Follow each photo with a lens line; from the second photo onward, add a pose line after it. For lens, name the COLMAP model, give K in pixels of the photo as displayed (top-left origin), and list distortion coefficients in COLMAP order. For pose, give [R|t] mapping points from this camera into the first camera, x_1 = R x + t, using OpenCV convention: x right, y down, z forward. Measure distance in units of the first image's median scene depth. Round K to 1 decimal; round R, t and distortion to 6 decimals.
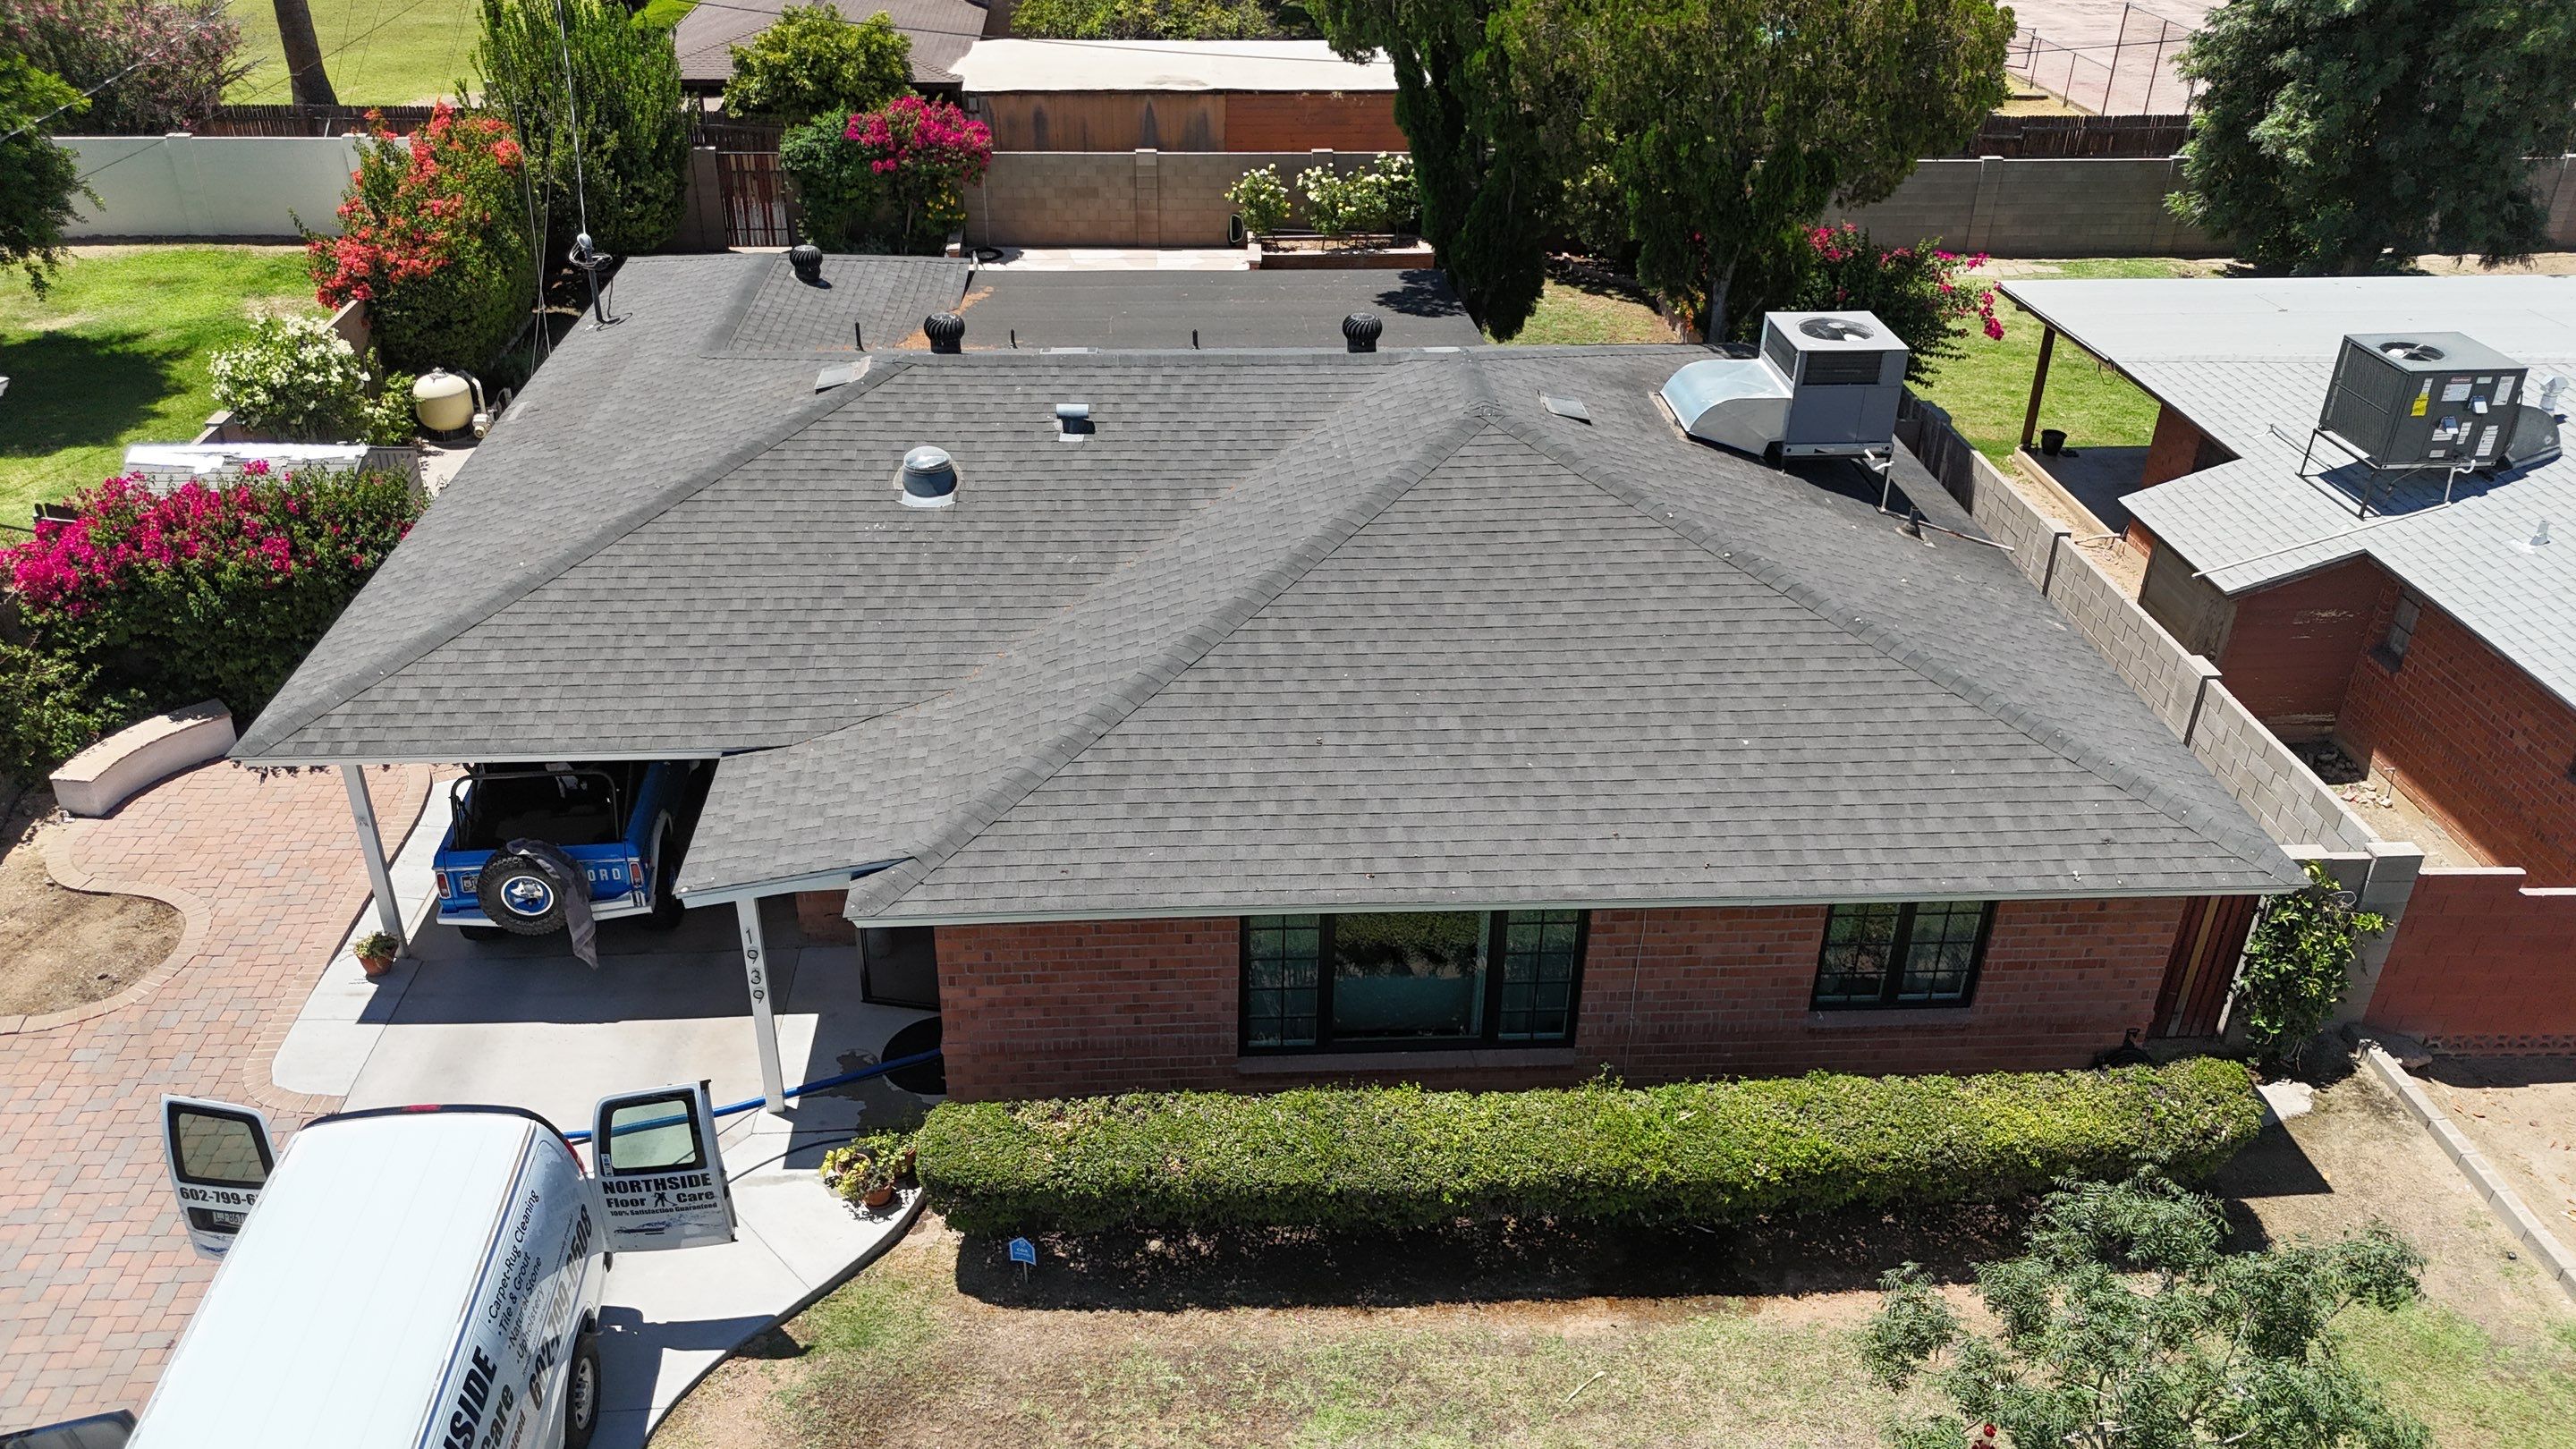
lens RADIAL K [[1882.7, 0, 1284.9], [0, 1882.7, 727.7], [0, 0, 1]] dist [0.080762, -0.092384]
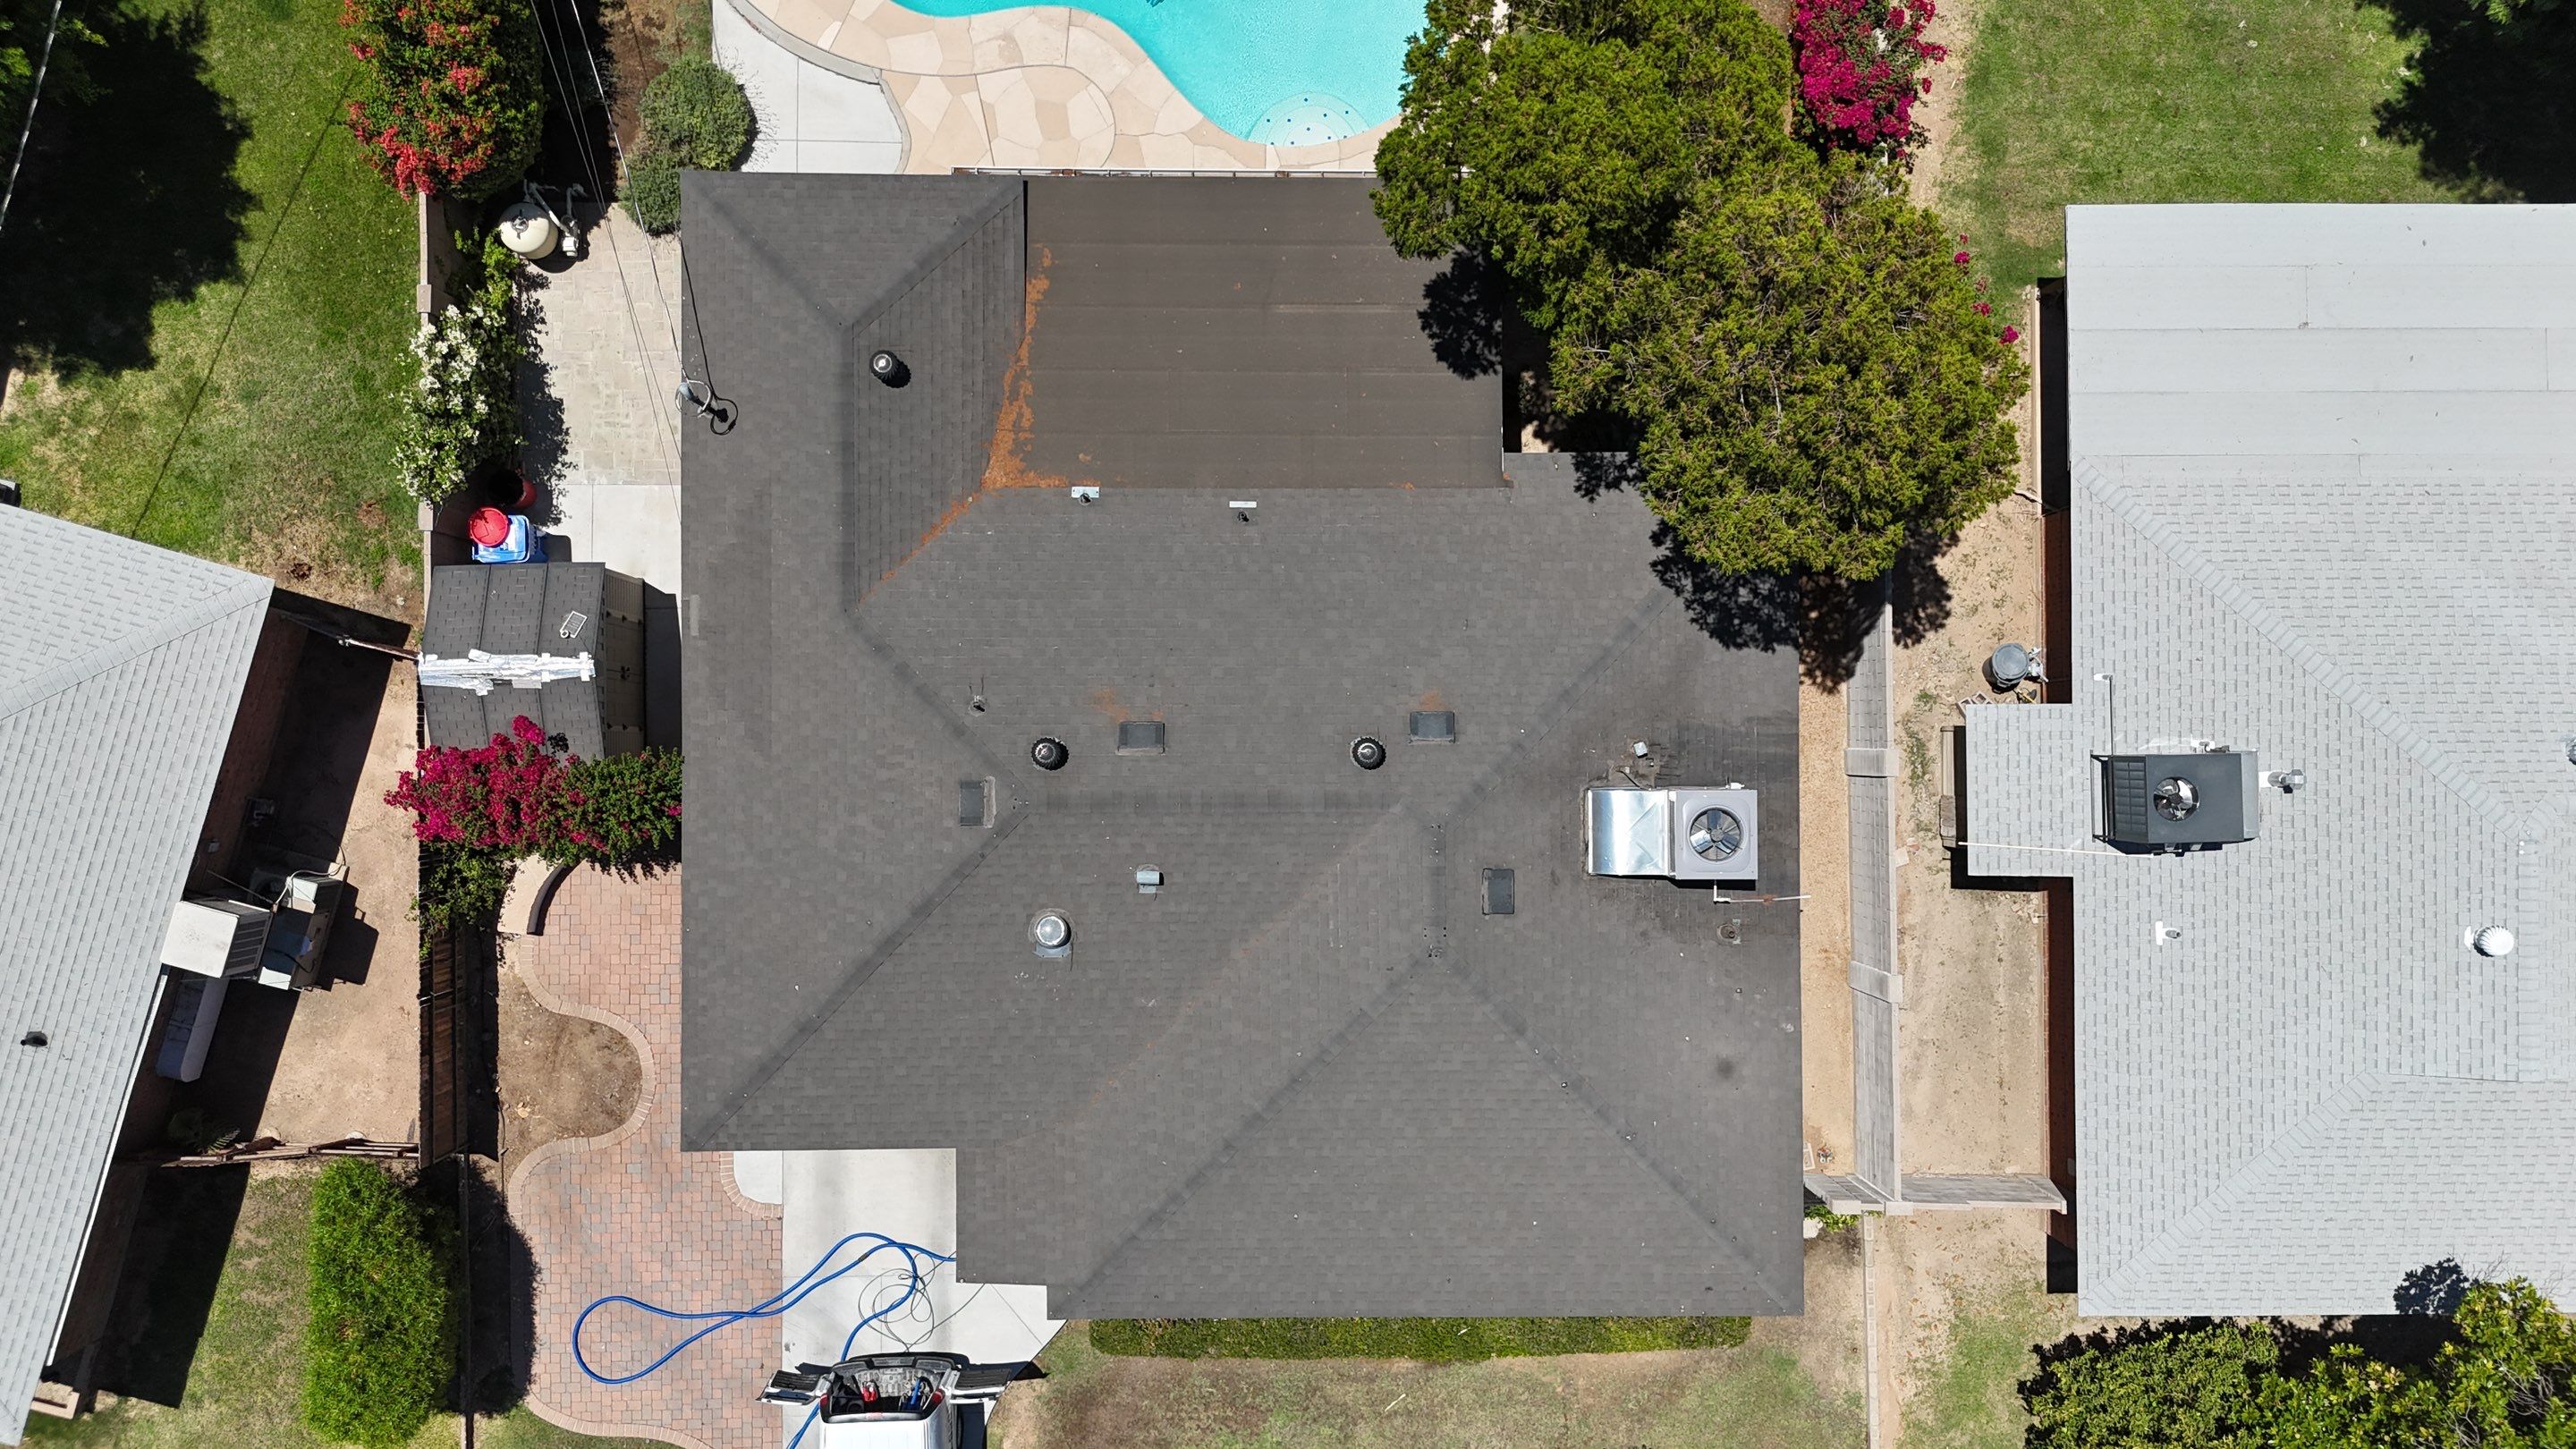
lens RADIAL K [[1882.7, 0, 1284.9], [0, 1882.7, 727.7], [0, 0, 1]] dist [0.080762, -0.092384]
pose [[0.997960, 0.062934, 0.010747, -0.037170], [-0.041432, 0.510310, 0.858992, -1.619346], [0.048576, -0.857685, 0.511876, 0.436872]]
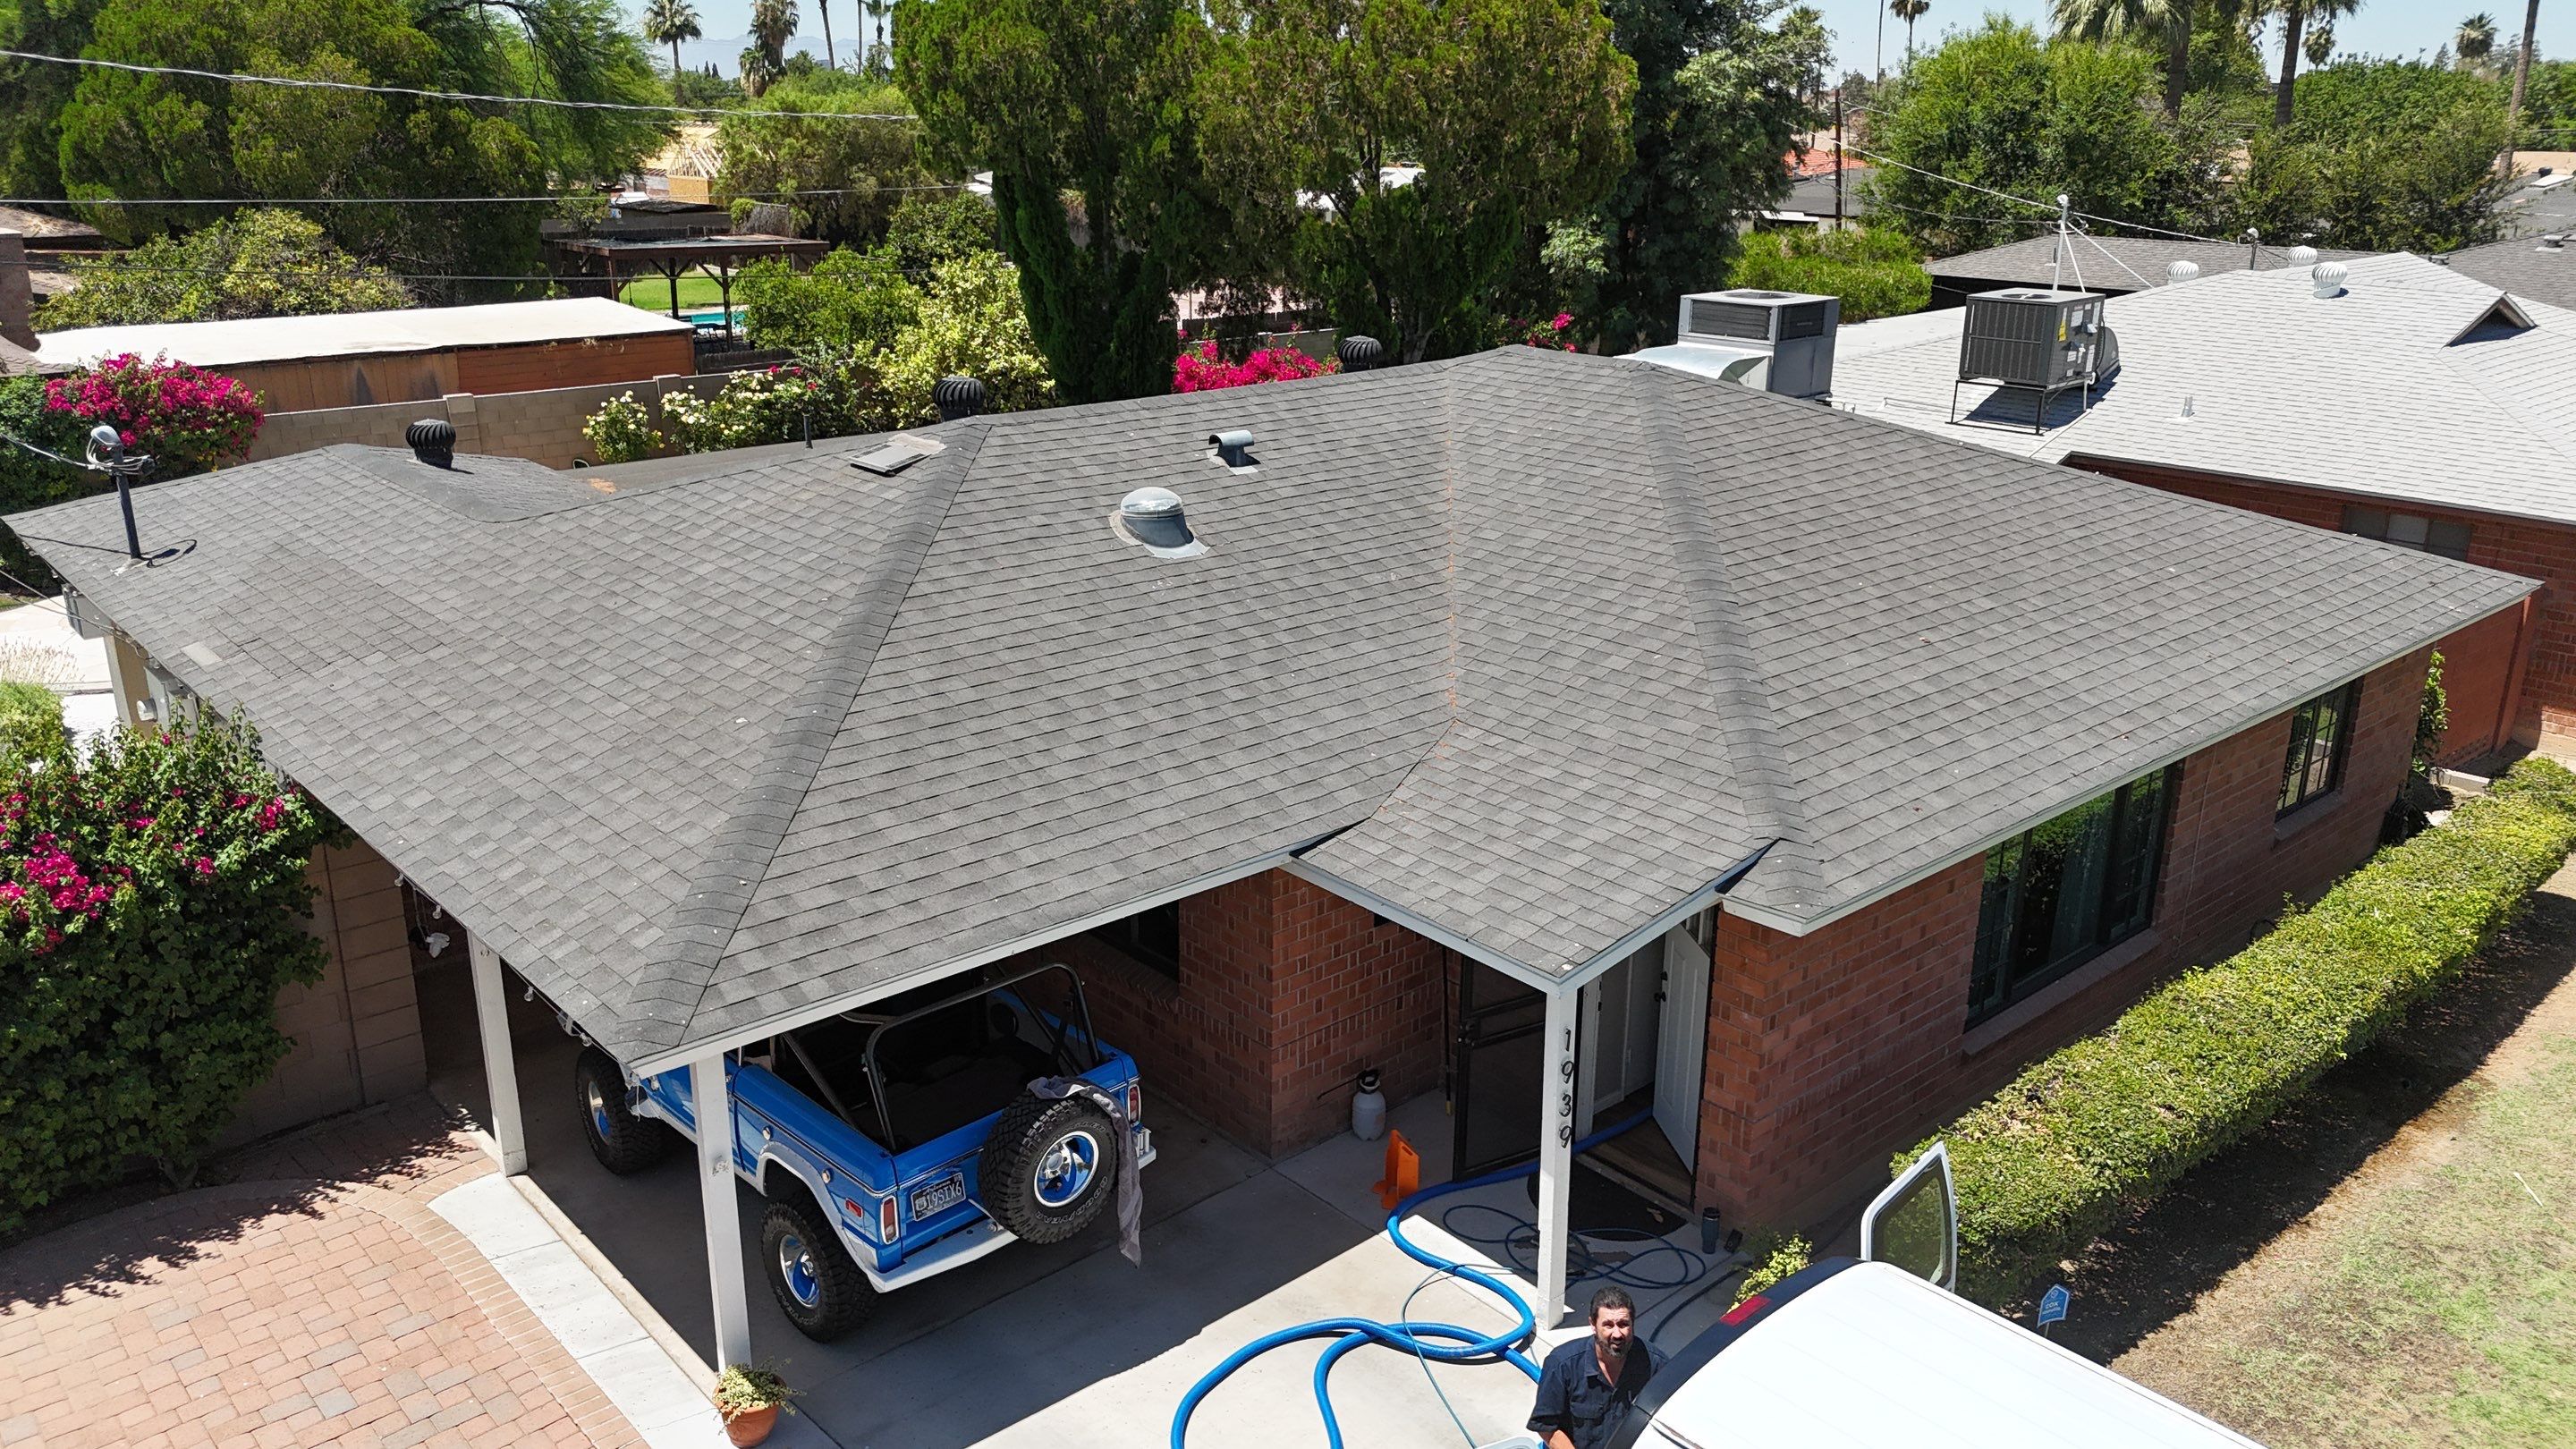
lens RADIAL K [[1882.7, 0, 1284.9], [0, 1882.7, 727.7], [0, 0, 1]] dist [0.080762, -0.092384]
pose [[0.793195, -0.204985, 0.573431, -0.652968], [0.309883, 0.946476, -0.090305, 0.029737], [-0.524228, 0.249326, 0.814261, 0.421521]]
